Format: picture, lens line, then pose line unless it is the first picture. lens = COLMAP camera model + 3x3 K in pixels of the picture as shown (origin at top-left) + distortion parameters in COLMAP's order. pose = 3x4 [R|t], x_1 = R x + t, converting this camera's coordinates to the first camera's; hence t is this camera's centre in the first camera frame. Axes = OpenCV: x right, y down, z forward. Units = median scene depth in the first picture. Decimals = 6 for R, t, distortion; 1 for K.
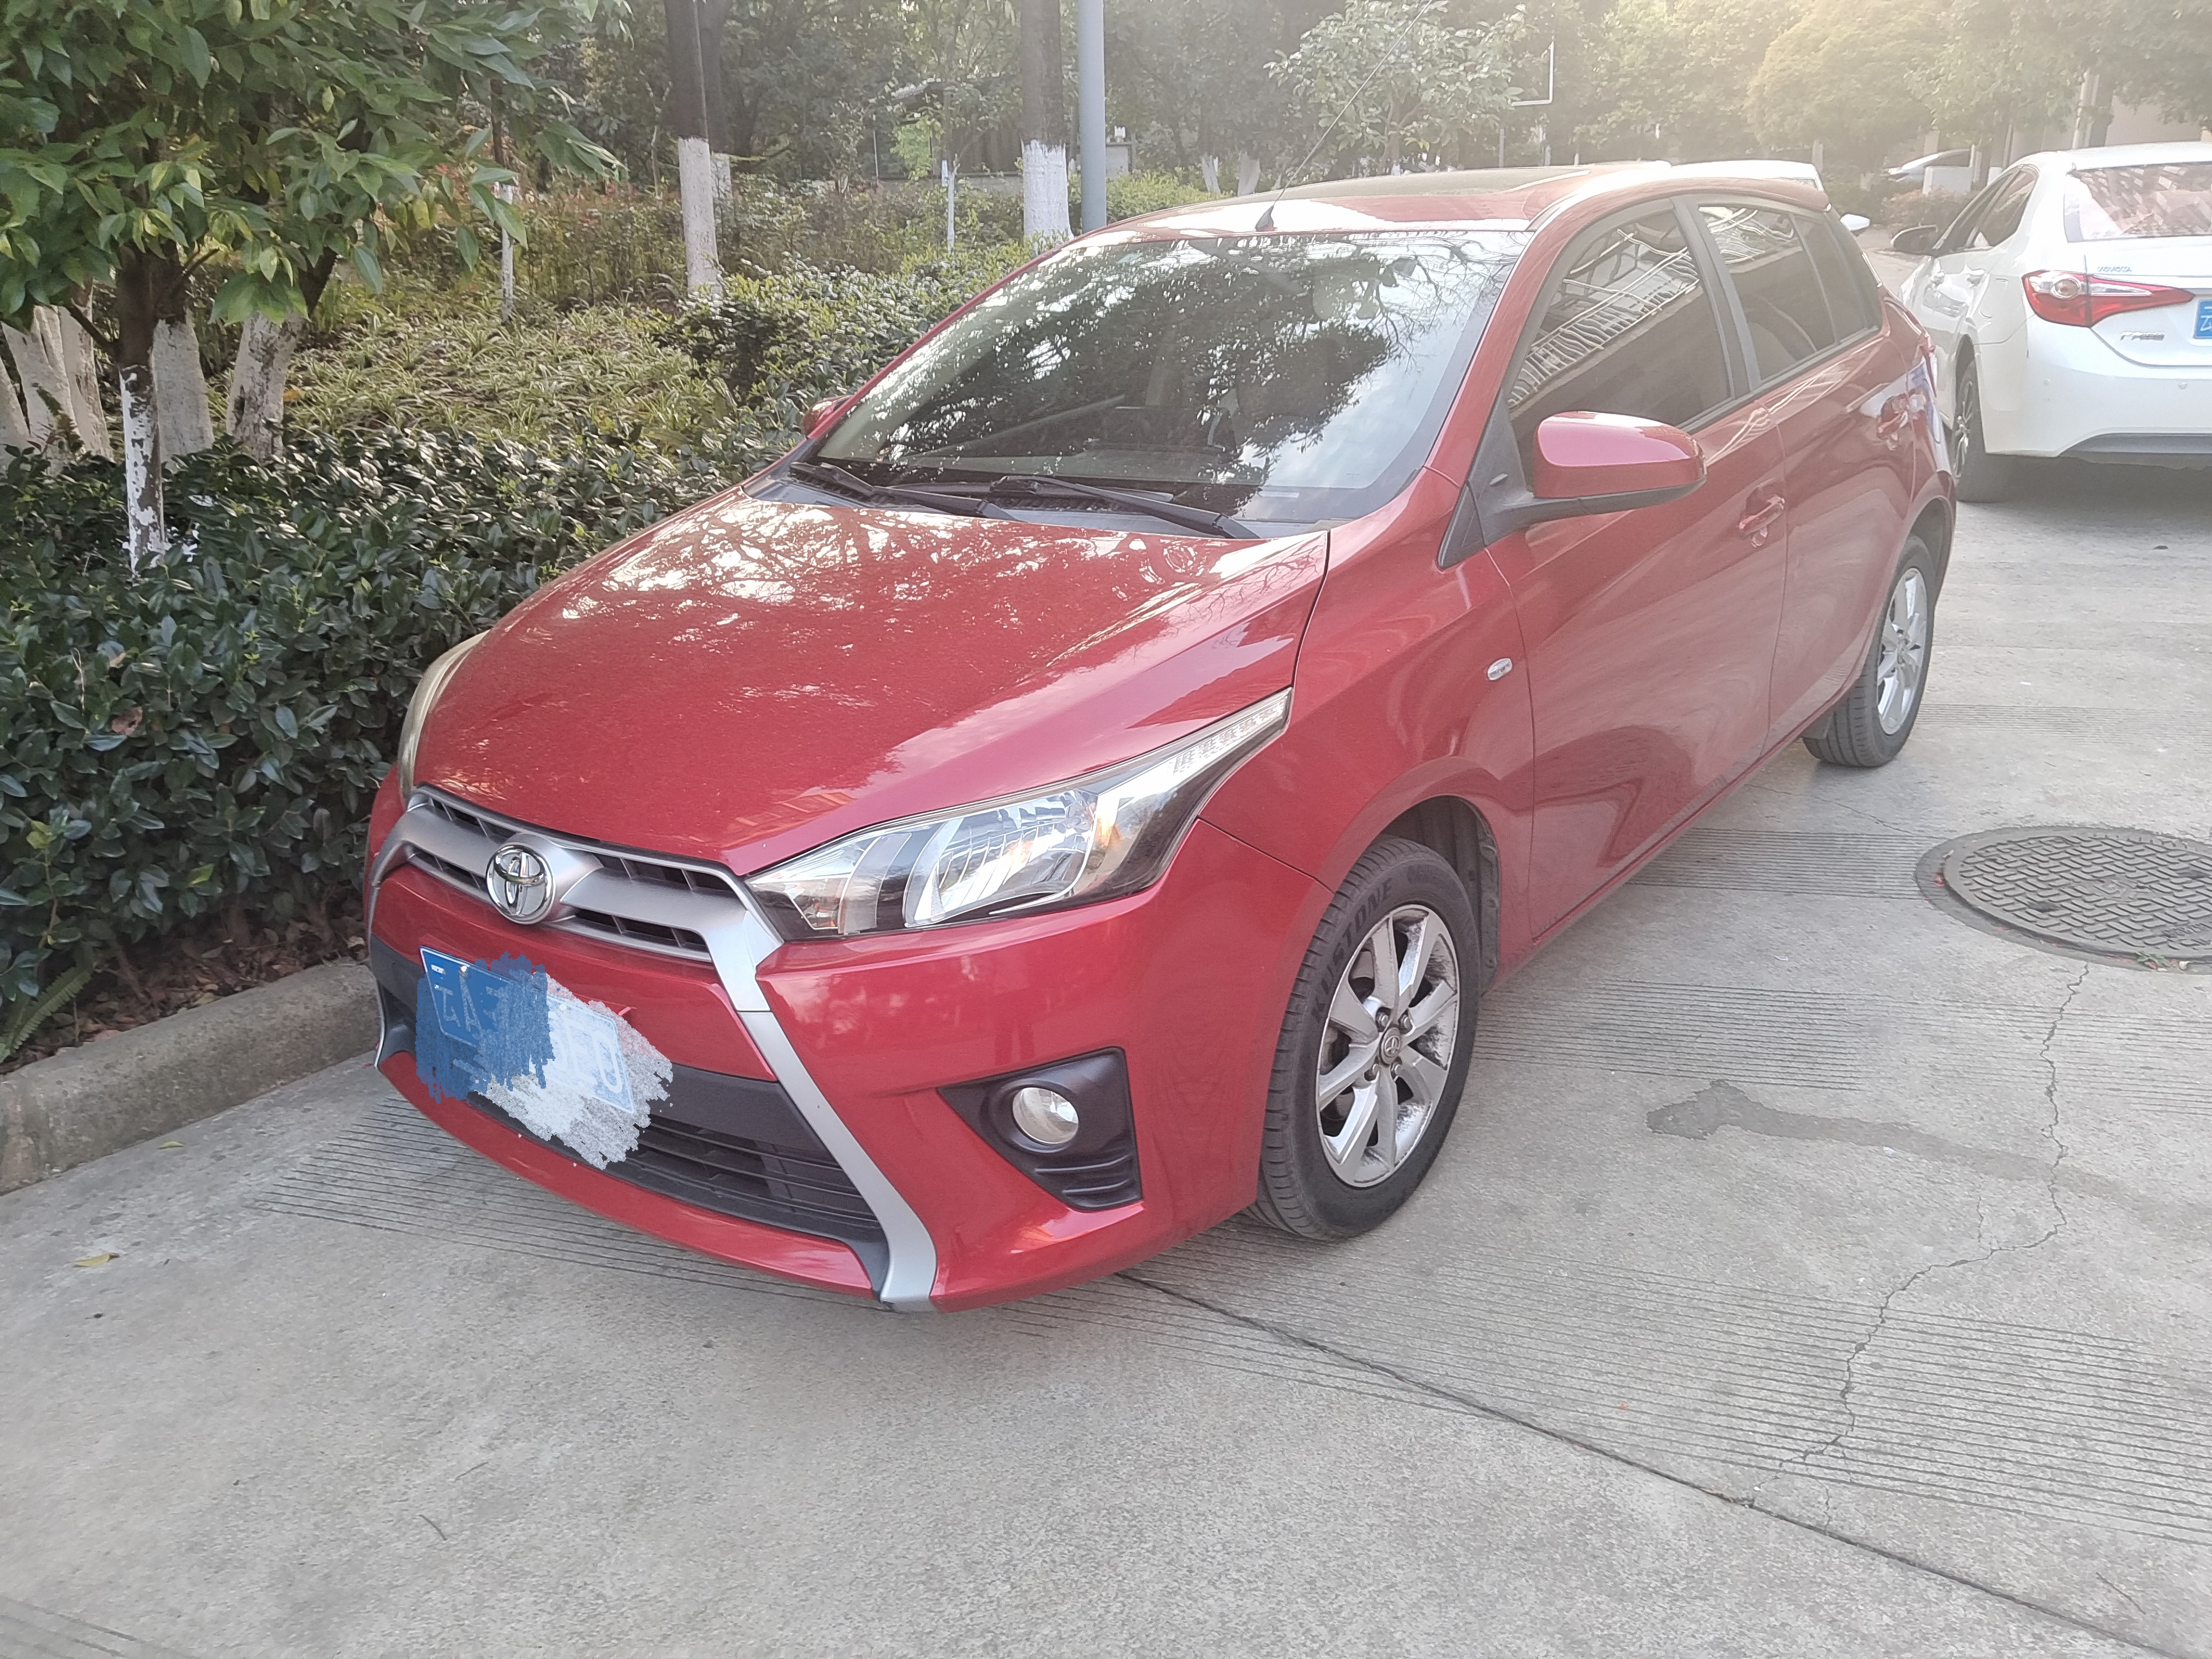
lens RADIAL K [[1714.4, 0, 1121.0], [0, 1714.4, 821.4], [0, 0, 1]] dist [0.037981, -0.077892]
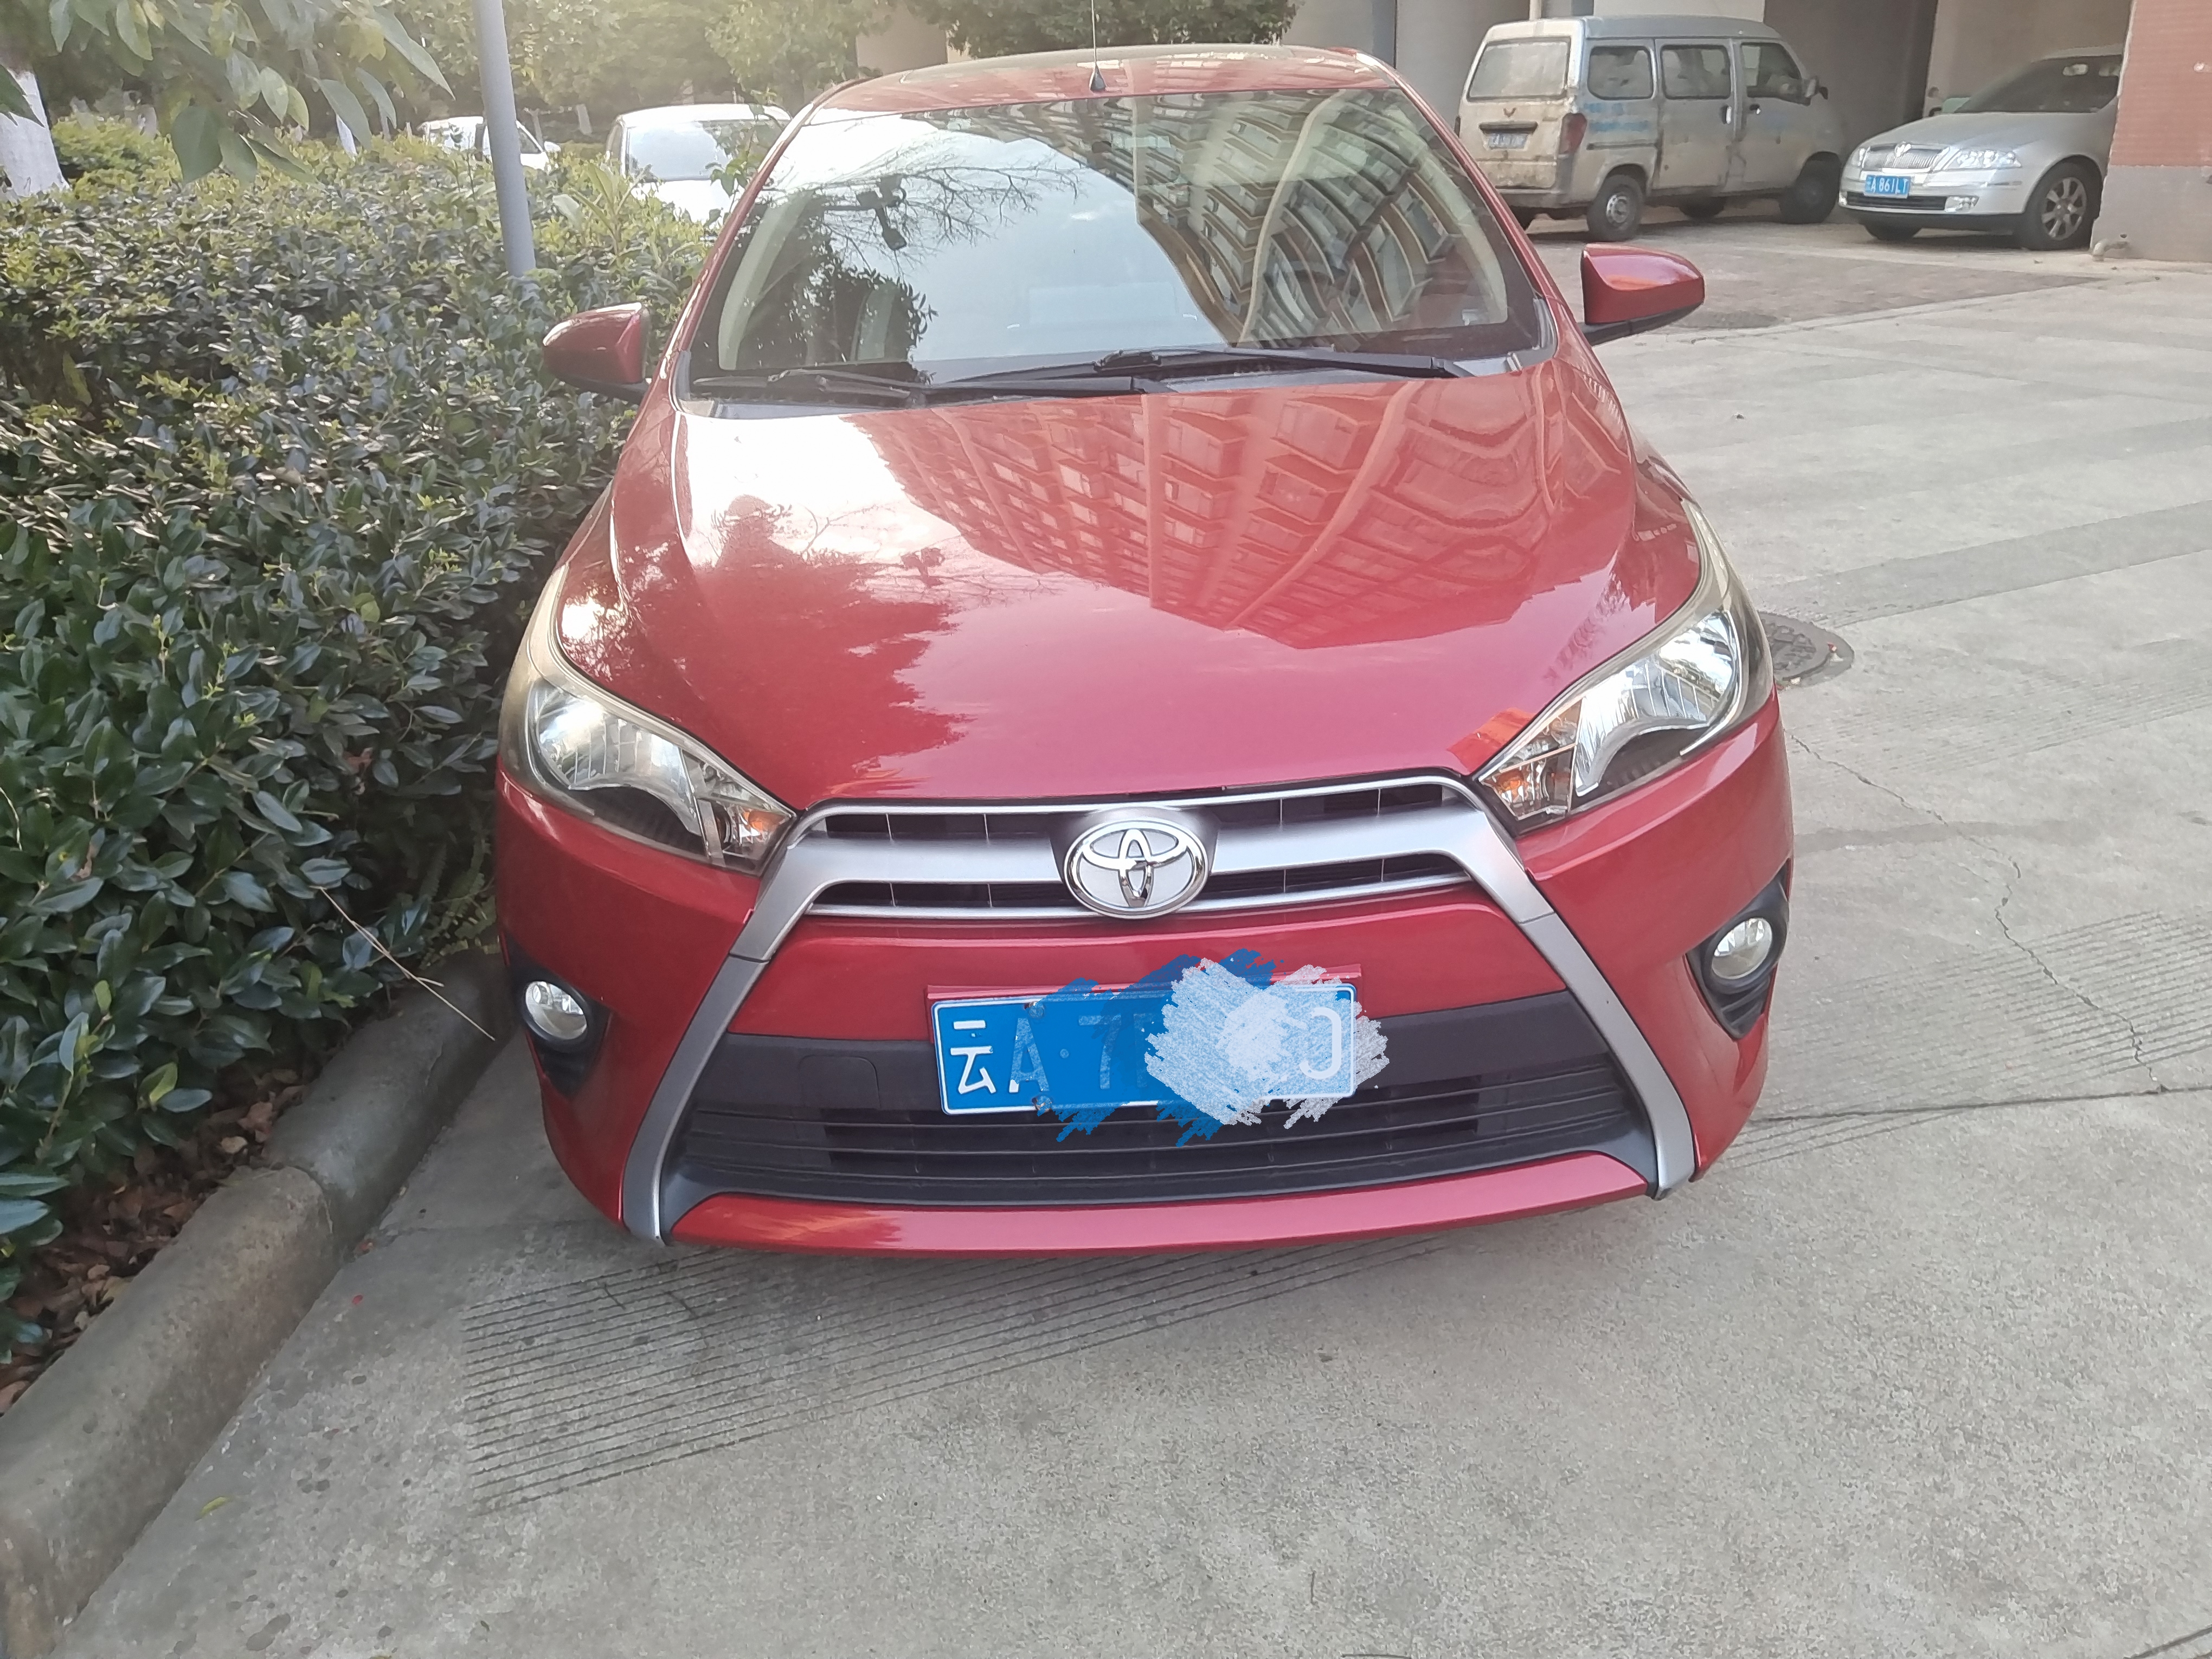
lens RADIAL K [[1714.4, 0, 1121.0], [0, 1714.4, 821.4], [0, 0, 1]] dist [0.037981, -0.077892]
pose [[0.793887, -0.230201, 0.562807, -0.818853], [0.220283, 0.971578, 0.086671, -0.057644], [-0.566762, 0.055170, 0.822032, 0.375529]]
